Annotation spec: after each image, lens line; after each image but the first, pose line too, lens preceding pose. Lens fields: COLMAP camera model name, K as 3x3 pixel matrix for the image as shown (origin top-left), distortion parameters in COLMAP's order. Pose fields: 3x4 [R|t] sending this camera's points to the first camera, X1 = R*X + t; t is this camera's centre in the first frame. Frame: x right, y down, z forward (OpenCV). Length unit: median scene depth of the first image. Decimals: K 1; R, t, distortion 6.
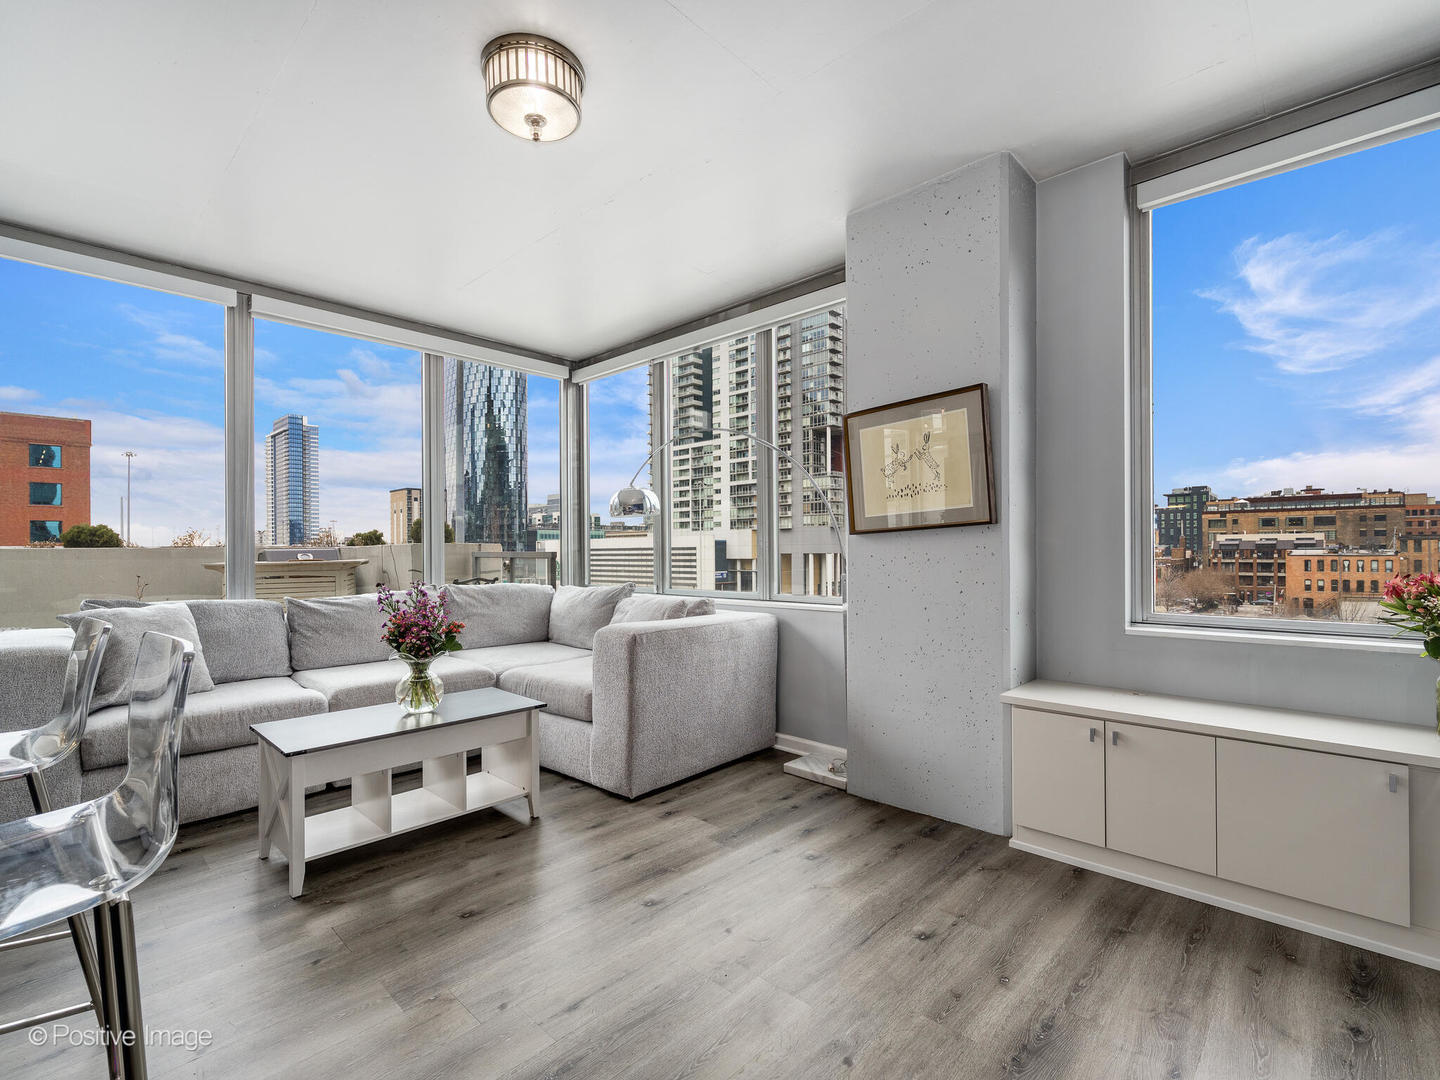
lens RADIAL K [[666.7, 0, 734.5], [0, 666.7, 557.0], [0, 0, 1]] dist [0.000241, 0.000106]
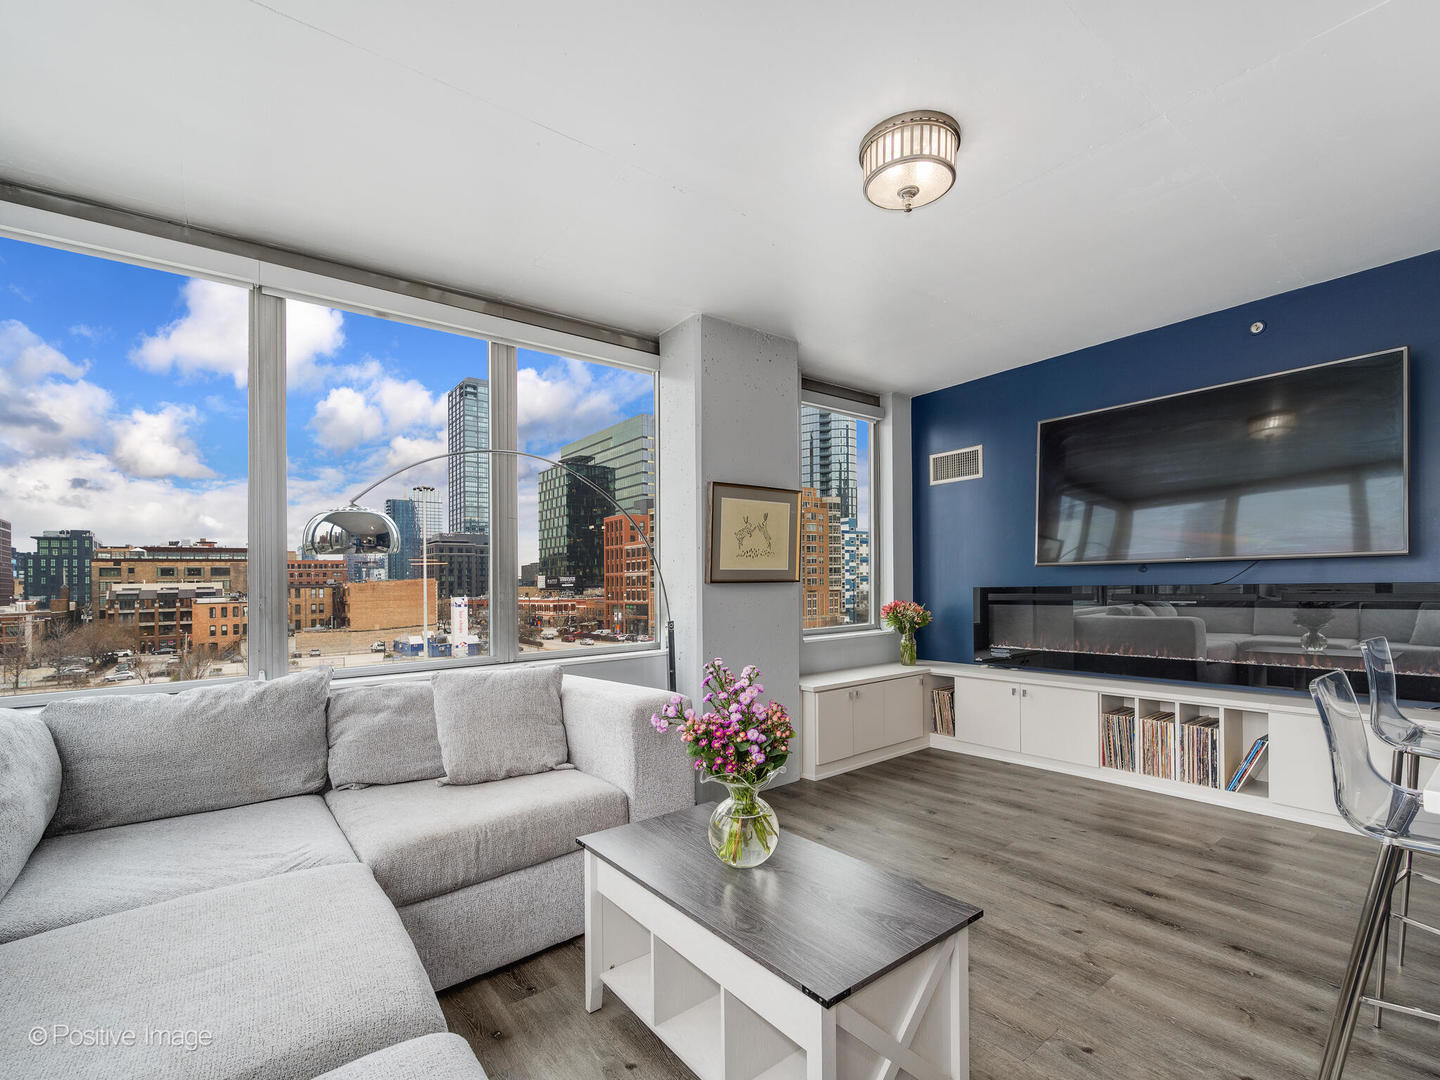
lens RADIAL K [[637.8, 0, 716.4], [0, 637.8, 559.7], [0, 0, 1]] dist [0.001188, 0.000275]
pose [[0.176565, 0.038099, 0.983551, -1.049917], [0.032453, 0.998482, -0.044503, -0.030760], [-0.983754, 0.039777, 0.175060, 0.863249]]
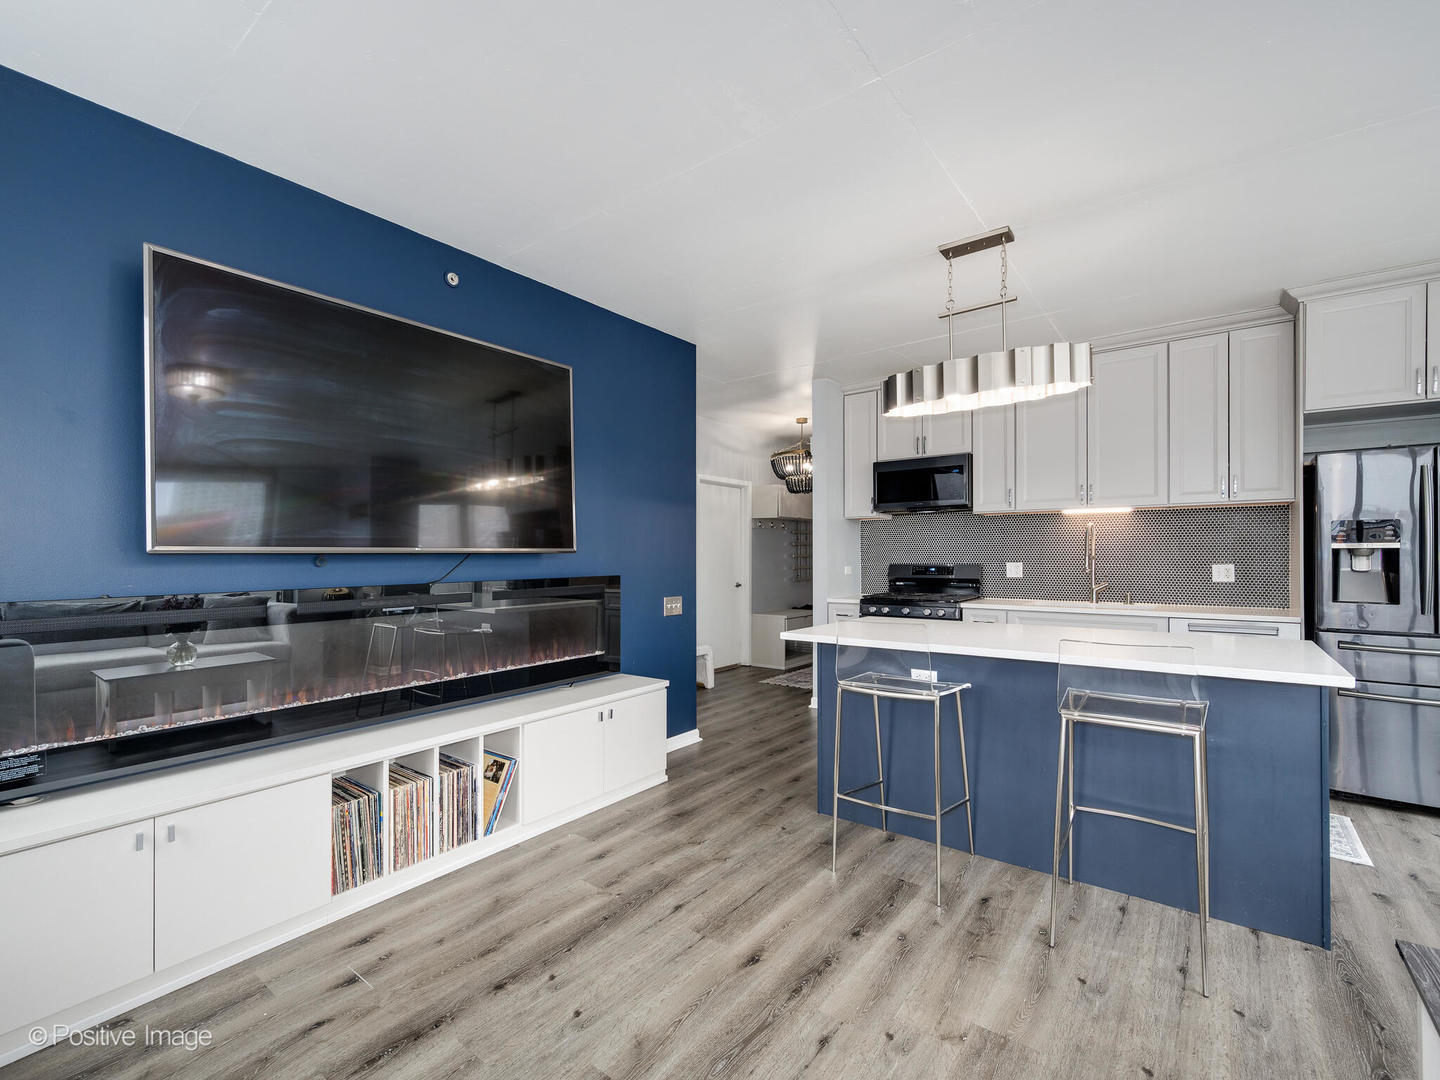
lens RADIAL K [[643.8, 0, 734.1], [0, 643.8, 547.4], [0, 0, 1]] dist [-0.000117, 0.000105]
pose [[-0.994740, 0.011957, -0.101729, -0.004835], [0.012279, 0.999921, -0.002539, -0.057980], [0.101691, -0.003775, -0.994809, 1.166697]]
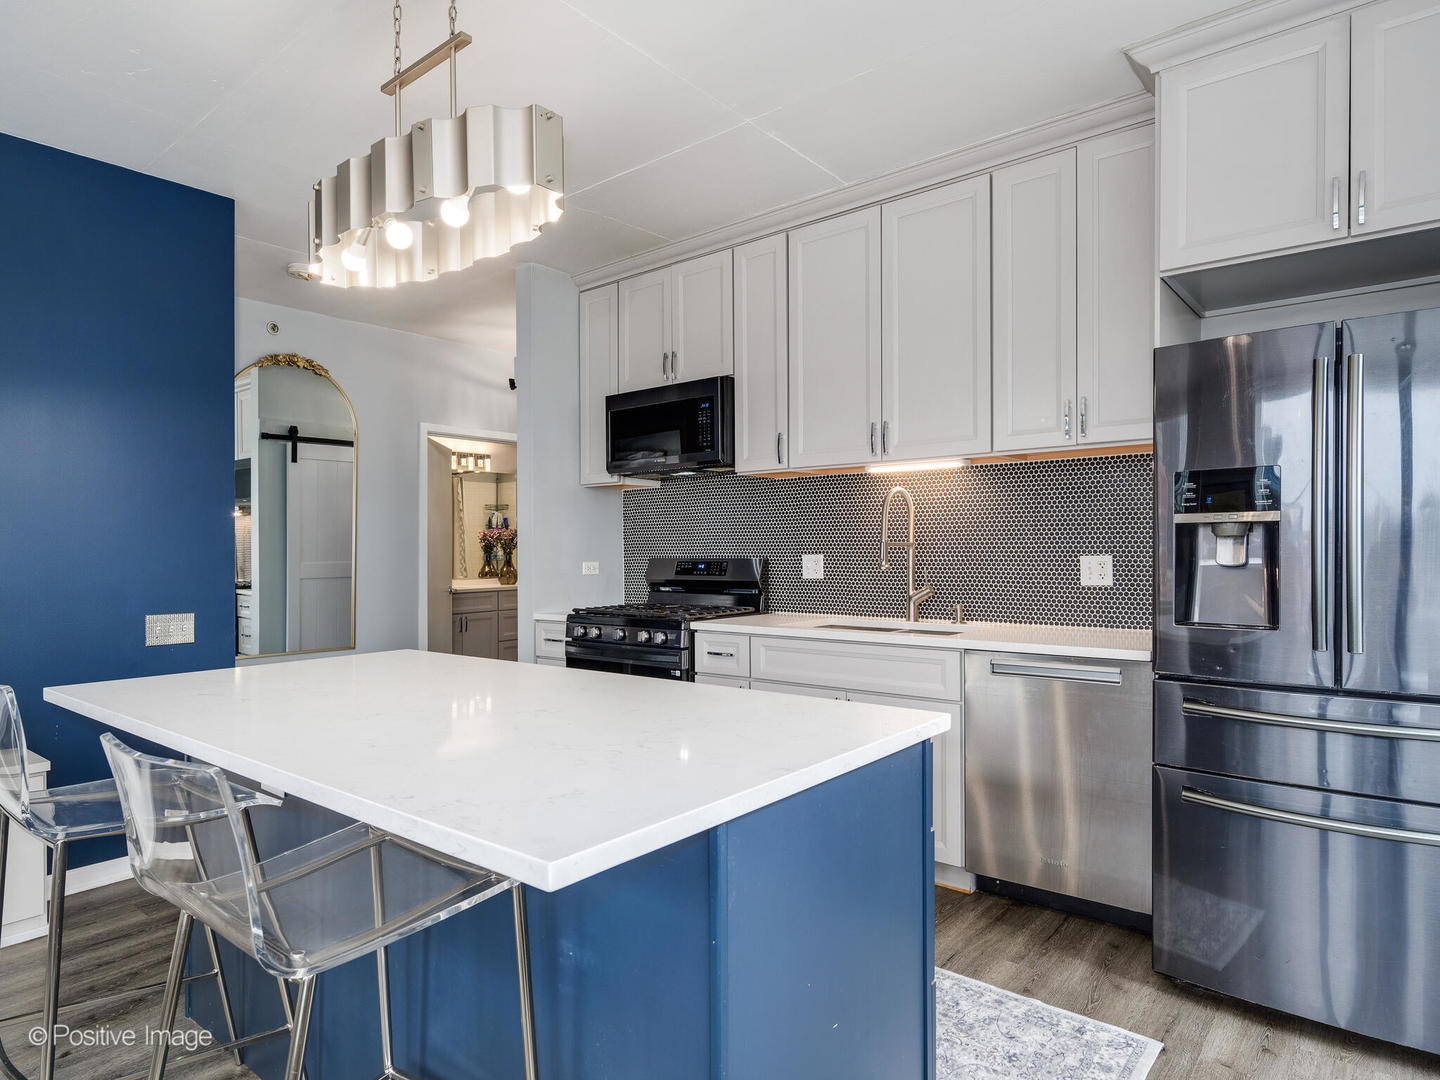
lens RADIAL K [[850.1, 0, 744.0], [0, 850.1, 548.4], [0, 0, 1]] dist [0.000642, 0.001792]
pose [[-0.997262, 0.017880, -0.071752, -0.727669], [0.017332, 0.999816, 0.008255, -0.035671], [0.071886, 0.006989, -0.997388, 0.907386]]
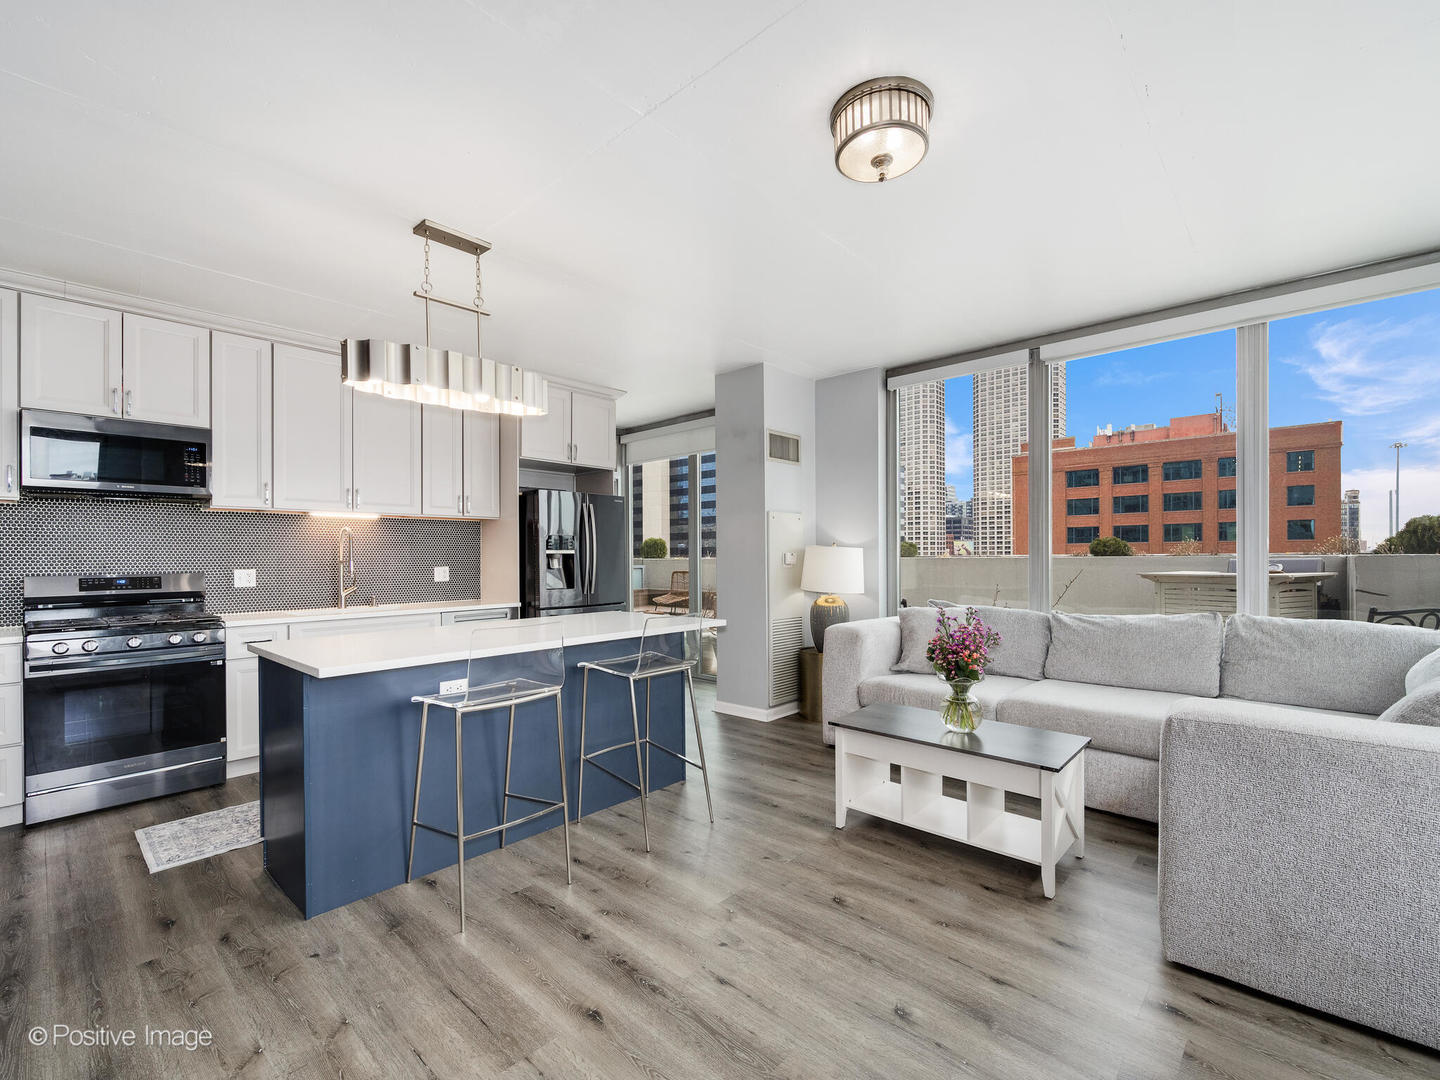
lens RADIAL K [[637.8, 0, 716.4], [0, 637.8, 559.7], [0, 0, 1]] dist [0.001188, 0.000275]
pose [[-0.004834, 0.013264, -0.999900, 0.515699], [0.000952, 0.999912, 0.013260, -0.052344], [0.999988, -0.000888, -0.004846, 0.583523]]
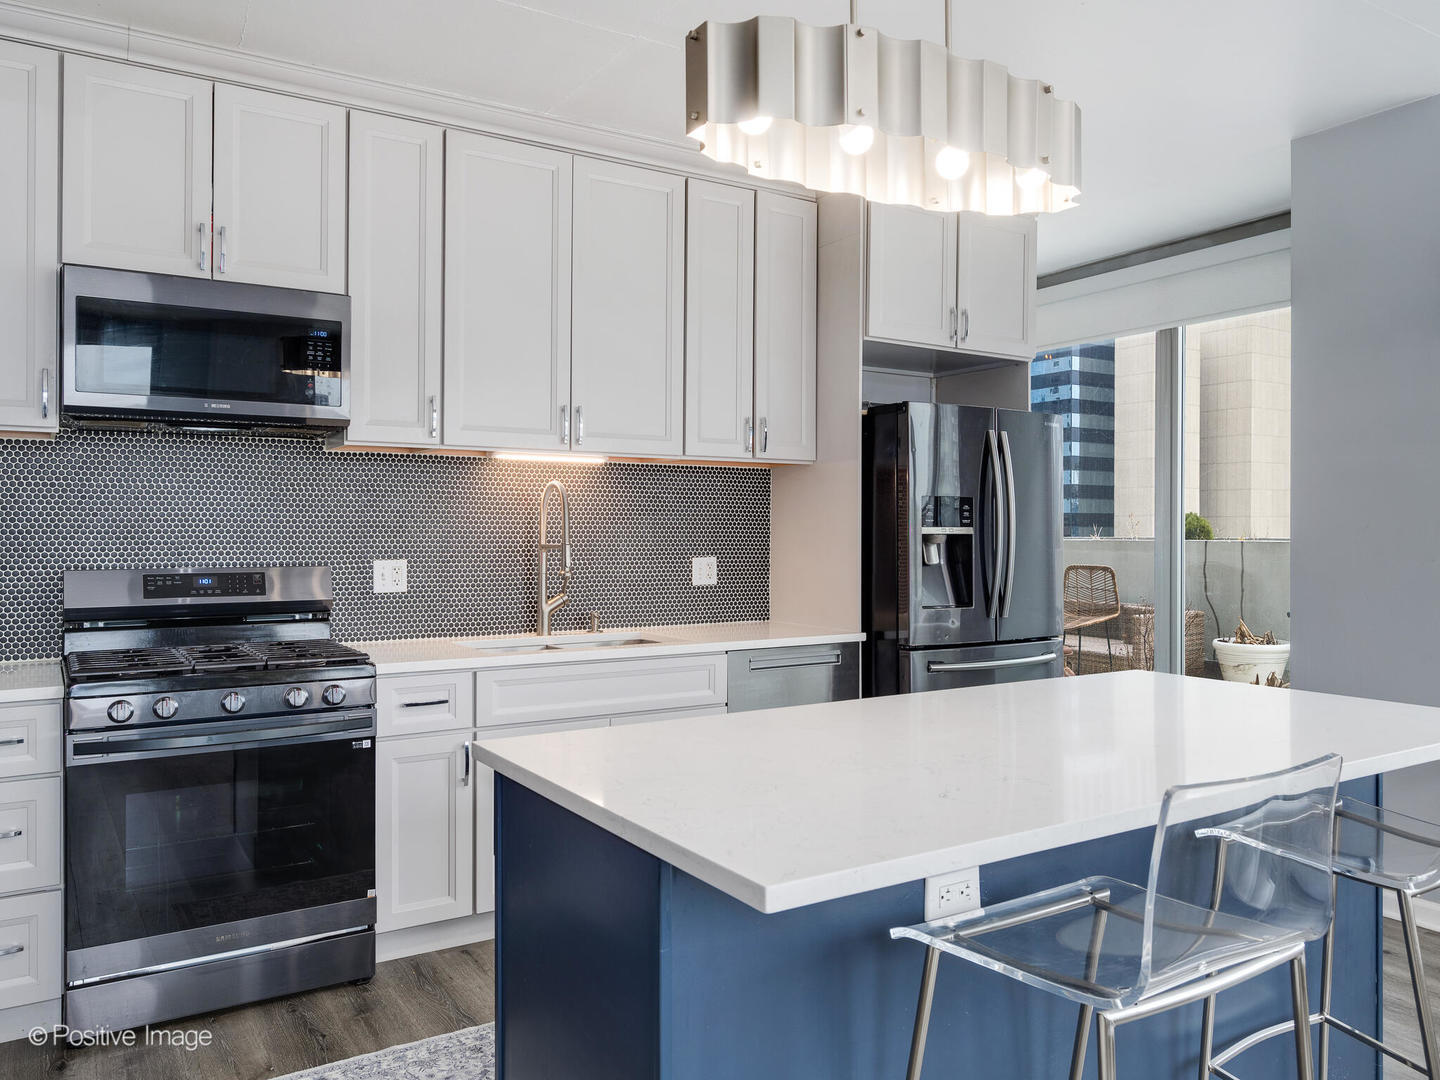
lens RADIAL K [[1069.7, 0, 720.0], [0, 1069.7, 540.0], [0, 0, 1]] dist [0.003771, -0.000585]
pose [[-0.267698, 0.017047, -0.963352, 0.217796], [-0.006239, 0.999792, 0.019426, -0.064064], [0.963483, 0.011211, -0.267536, 0.238213]]
